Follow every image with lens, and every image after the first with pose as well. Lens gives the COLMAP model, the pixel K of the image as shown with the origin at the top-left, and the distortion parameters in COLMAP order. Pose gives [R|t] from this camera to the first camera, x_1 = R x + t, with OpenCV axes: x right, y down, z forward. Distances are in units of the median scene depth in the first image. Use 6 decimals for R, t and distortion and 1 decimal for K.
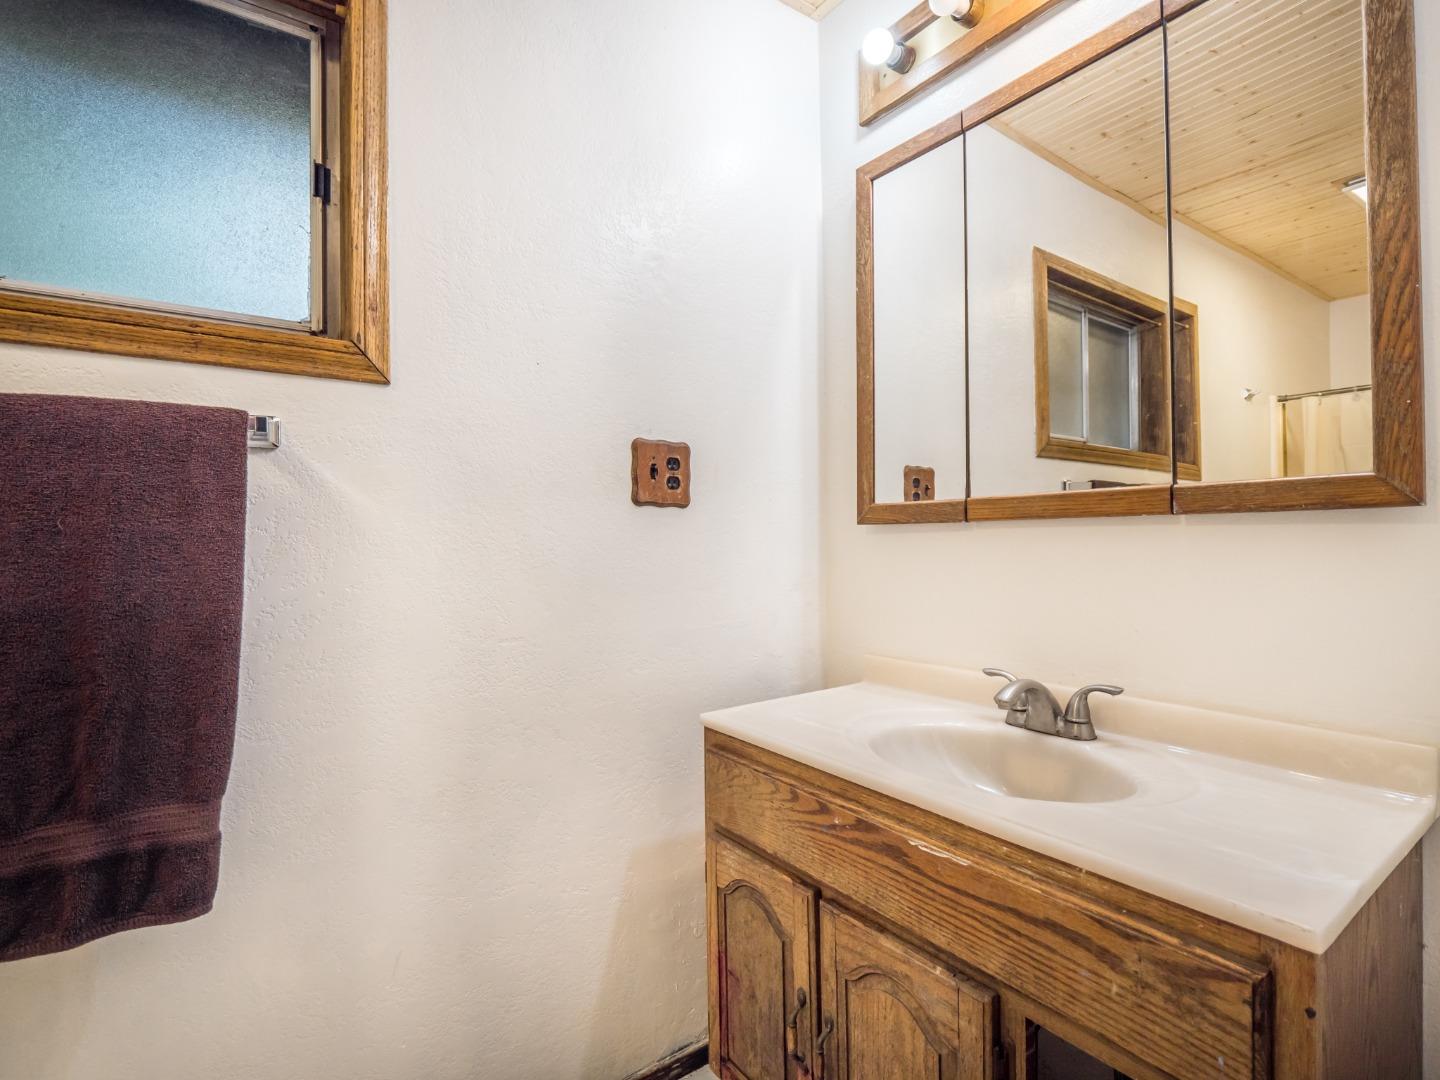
lens RADIAL K [[704.8, 0, 719.1], [0, 704.8, 534.6], [0, 0, 1]] dist [-0.014452, -0.000623]
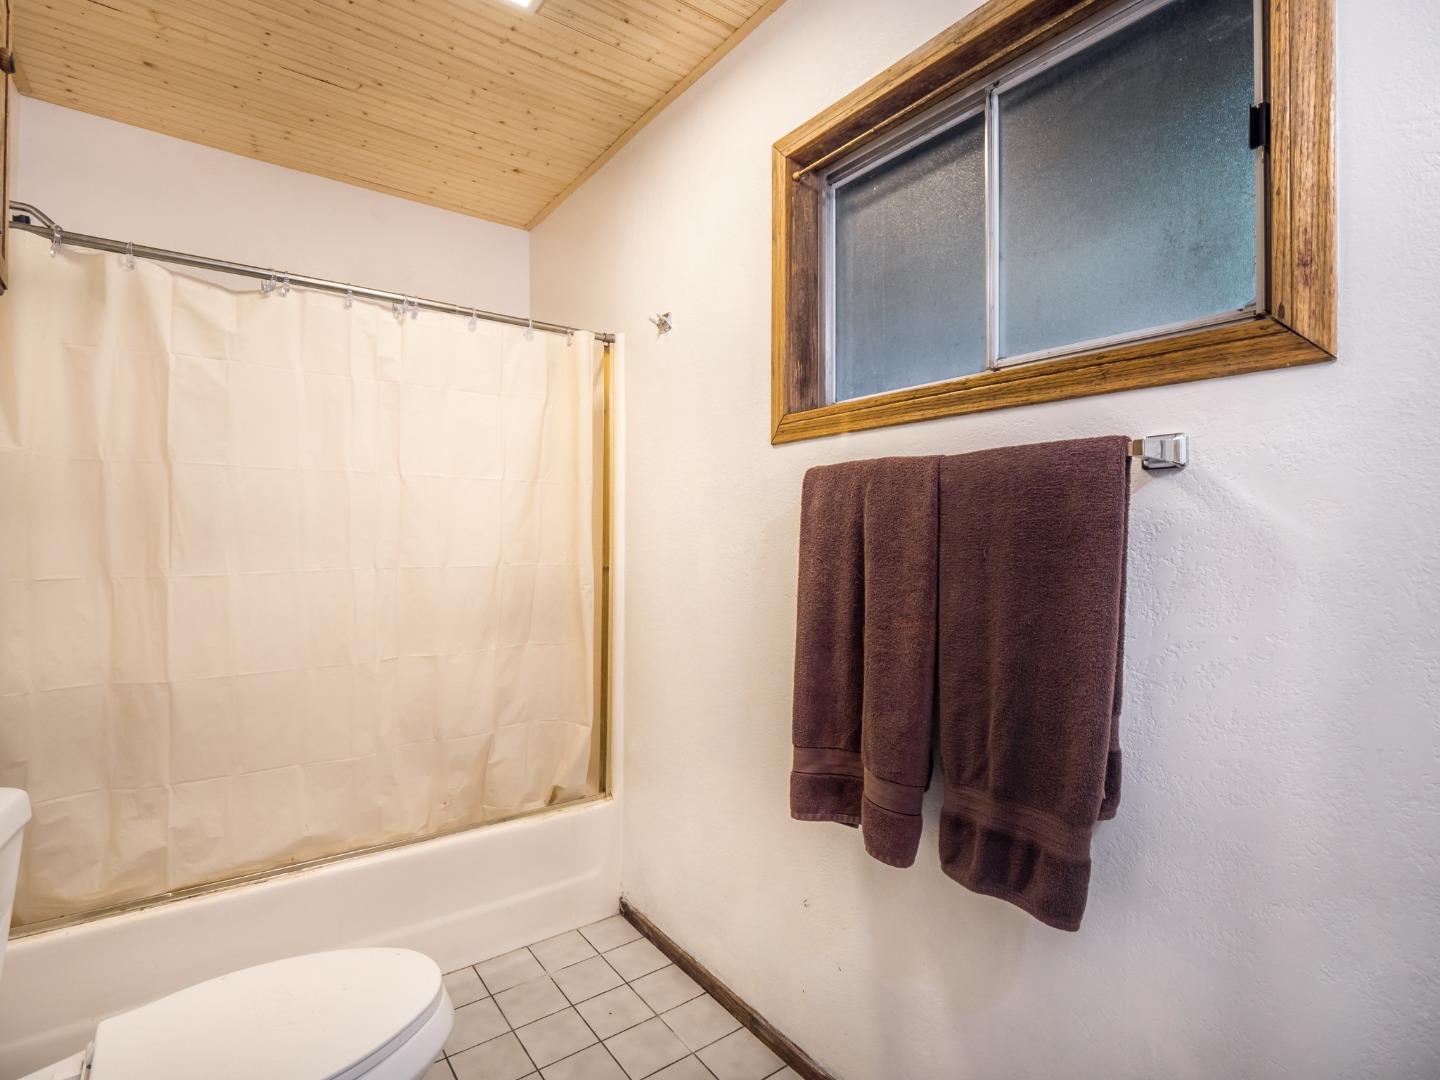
lens RADIAL K [[704.8, 0, 717.4], [0, 704.8, 542.2], [0, 0, 1]] dist [-0.014452, -0.000623]
pose [[0.020306, 0.018231, -0.999628, 0.245364], [0.001517, 0.999832, 0.018266, -0.046967], [0.999793, -0.001888, 0.020275, 0.394036]]
